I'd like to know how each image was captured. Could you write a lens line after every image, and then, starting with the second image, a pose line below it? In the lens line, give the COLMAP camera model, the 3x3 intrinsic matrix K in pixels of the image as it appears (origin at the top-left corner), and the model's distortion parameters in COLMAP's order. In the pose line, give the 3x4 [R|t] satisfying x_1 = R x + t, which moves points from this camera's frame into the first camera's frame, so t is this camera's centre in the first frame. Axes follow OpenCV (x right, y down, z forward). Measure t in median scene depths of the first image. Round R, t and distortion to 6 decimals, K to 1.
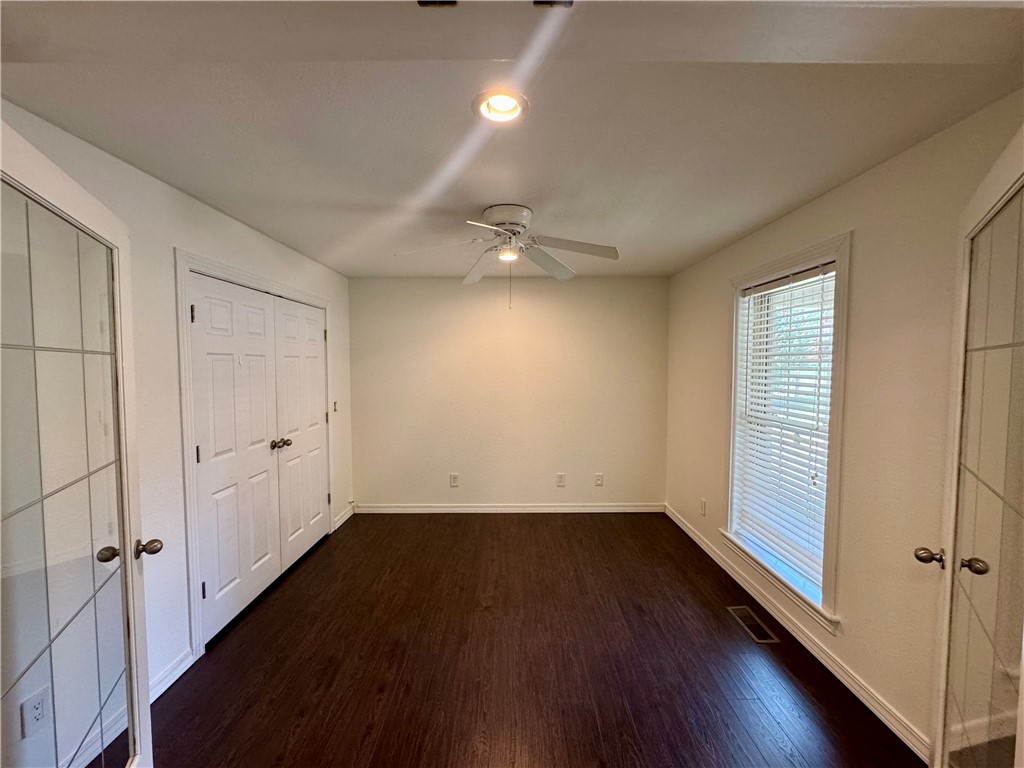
lens RADIAL K [[409.5, 0, 514.6], [0, 409.5, 389.1], [0, 0, 1]] dist [-0.003733, 0.000109]
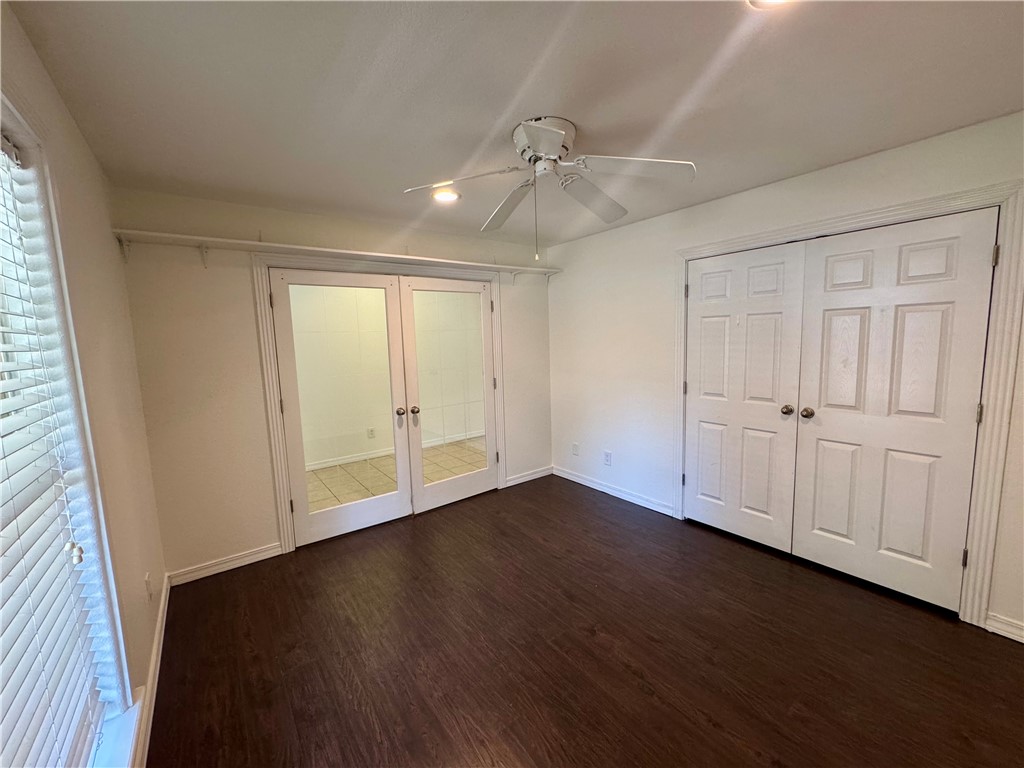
lens RADIAL K [[409.5, 0, 516.7], [0, 409.5, 382.9], [0, 0, 1]] dist [-0.003733, 0.000109]
pose [[-0.800203, 0.094592, -0.592223, 0.493511], [0.001580, 0.987812, 0.155641, -0.076453], [0.599728, 0.123609, -0.790600, 1.515388]]
